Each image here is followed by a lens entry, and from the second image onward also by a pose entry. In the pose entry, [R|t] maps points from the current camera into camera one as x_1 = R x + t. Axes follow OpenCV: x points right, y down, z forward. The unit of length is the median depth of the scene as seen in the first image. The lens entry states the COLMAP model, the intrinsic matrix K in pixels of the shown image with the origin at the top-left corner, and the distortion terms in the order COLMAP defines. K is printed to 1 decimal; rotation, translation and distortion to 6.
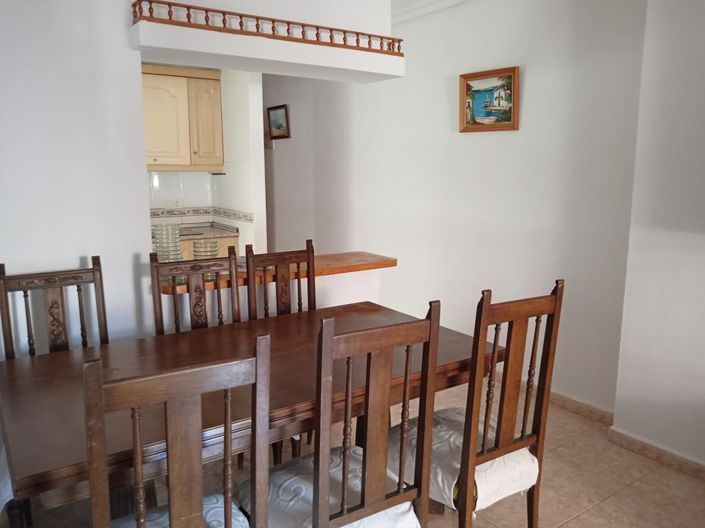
lens RADIAL K [[574.7, 0, 355.5], [0, 574.7, 257.3], [0, 0, 1]] dist [0.034143, -0.112854]
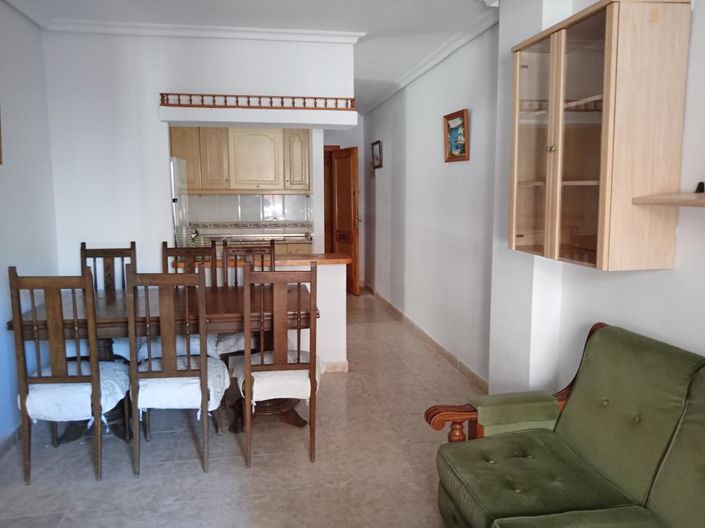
lens RADIAL K [[574.7, 0, 355.5], [0, 574.7, 257.3], [0, 0, 1]] dist [0.034143, -0.112854]
pose [[0.904310, 0.046487, -0.424337, 0.579599], [-0.064366, 0.997537, -0.027889, 0.032608], [0.421996, 0.052533, 0.905075, -0.188236]]
